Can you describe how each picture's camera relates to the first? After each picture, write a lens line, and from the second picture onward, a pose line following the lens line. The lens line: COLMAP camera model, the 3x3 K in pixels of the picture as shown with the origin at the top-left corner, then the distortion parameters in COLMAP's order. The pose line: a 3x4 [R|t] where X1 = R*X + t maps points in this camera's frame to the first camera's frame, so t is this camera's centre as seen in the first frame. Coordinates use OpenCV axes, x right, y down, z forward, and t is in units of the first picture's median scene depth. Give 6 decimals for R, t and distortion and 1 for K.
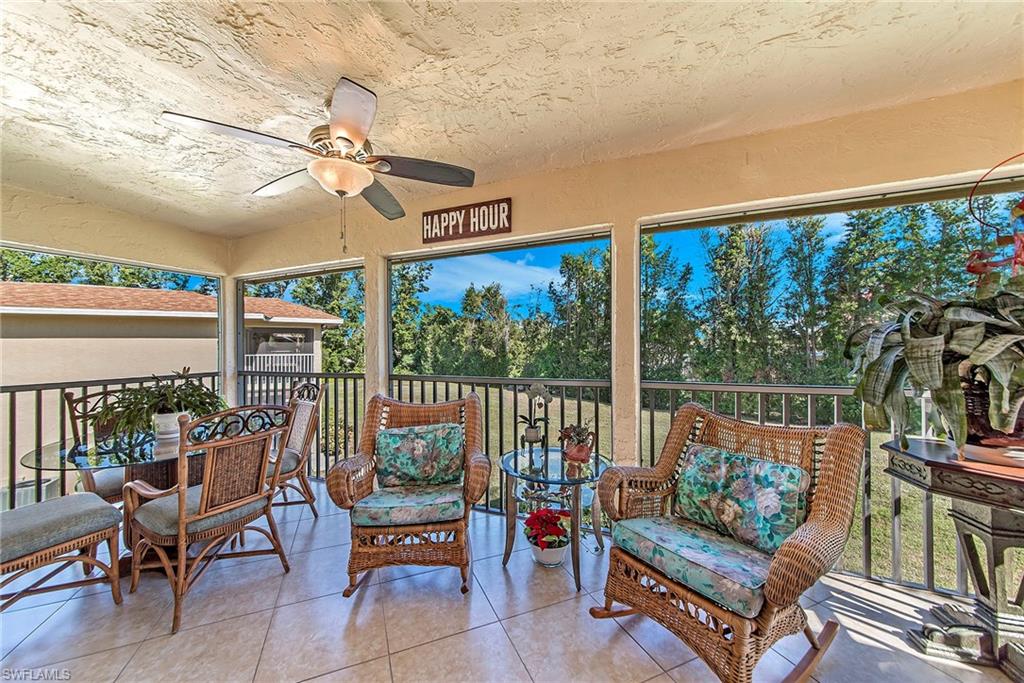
lens RADIAL K [[375.3, 0, 486.0], [0, 375.3, 342.0], [0, 0, 1]] dist [0.000893, 0.000028]
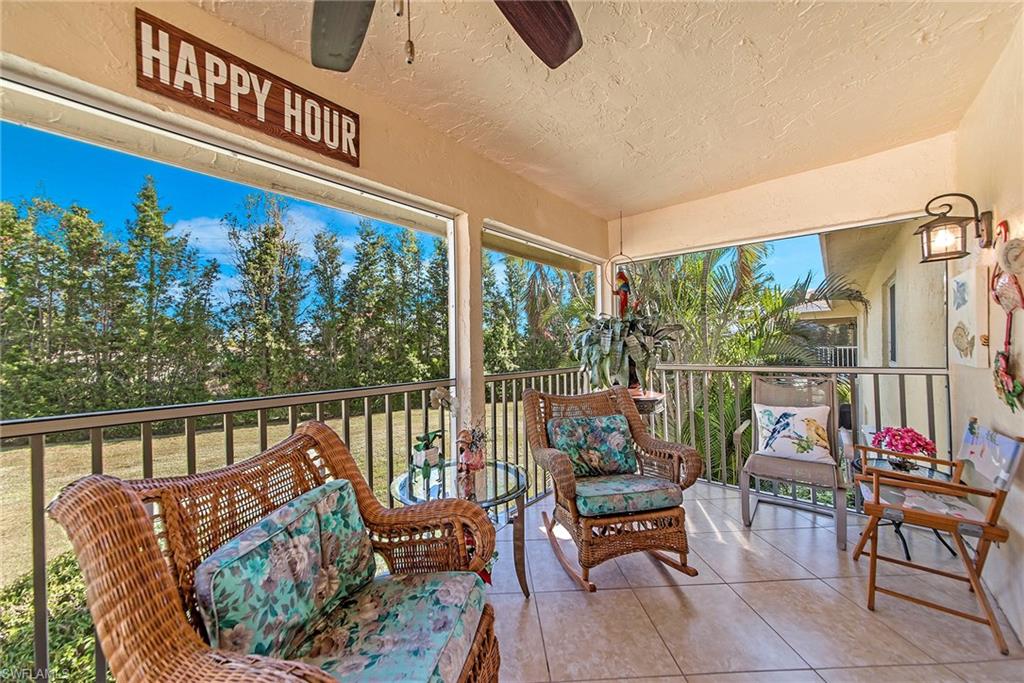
lens RADIAL K [[372.5, 0, 506.6], [0, 372.5, 347.7], [0, 0, 1]] dist [-0.002983, 0.000103]
pose [[0.300398, 0.004553, 0.953803, -0.438379], [0.005015, 0.999967, -0.006353, 0.027362], [-0.953801, 0.006692, 0.300365, 0.508491]]
